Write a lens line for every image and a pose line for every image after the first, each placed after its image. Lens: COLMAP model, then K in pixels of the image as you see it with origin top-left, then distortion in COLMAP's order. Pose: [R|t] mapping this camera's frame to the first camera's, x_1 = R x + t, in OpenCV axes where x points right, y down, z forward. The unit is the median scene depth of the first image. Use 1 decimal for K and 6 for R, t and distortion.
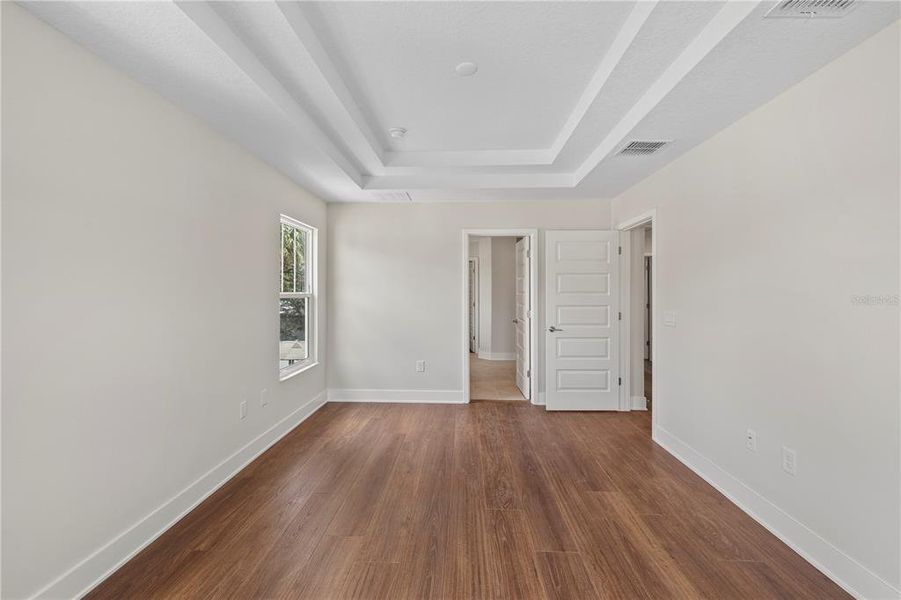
lens RADIAL K [[383.6, 0, 451.1], [0, 383.6, 297.8], [0, 0, 1]] dist [-0.000620, 0.000032]
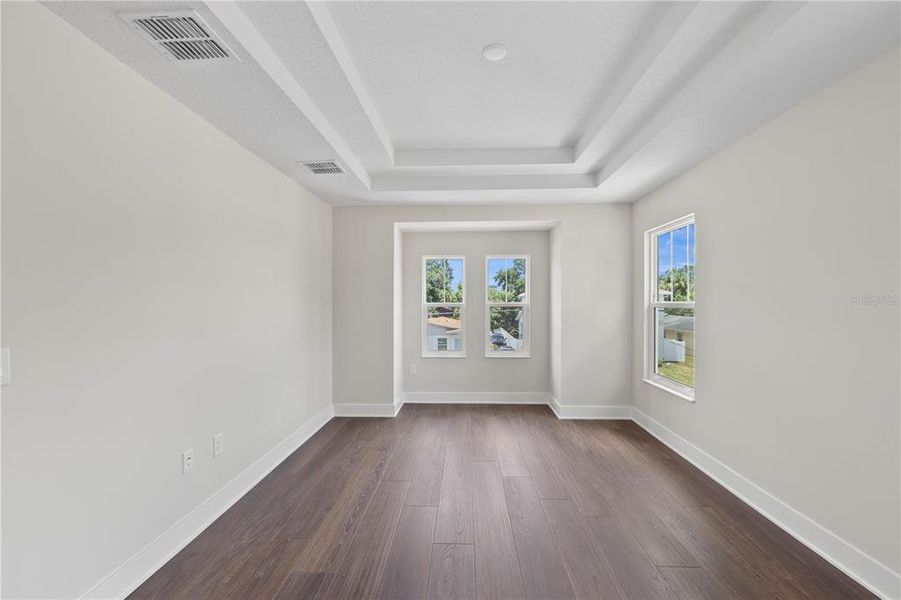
lens RADIAL K [[383.6, 0, 451.4], [0, 383.6, 299.3], [0, 0, 1]] dist [-0.000620, 0.000032]
pose [[-0.999964, -0.007324, -0.004256, 0.156902], [-0.007333, 0.999971, 0.002038, -0.027463], [0.004241, 0.002069, -0.999989, 1.983866]]
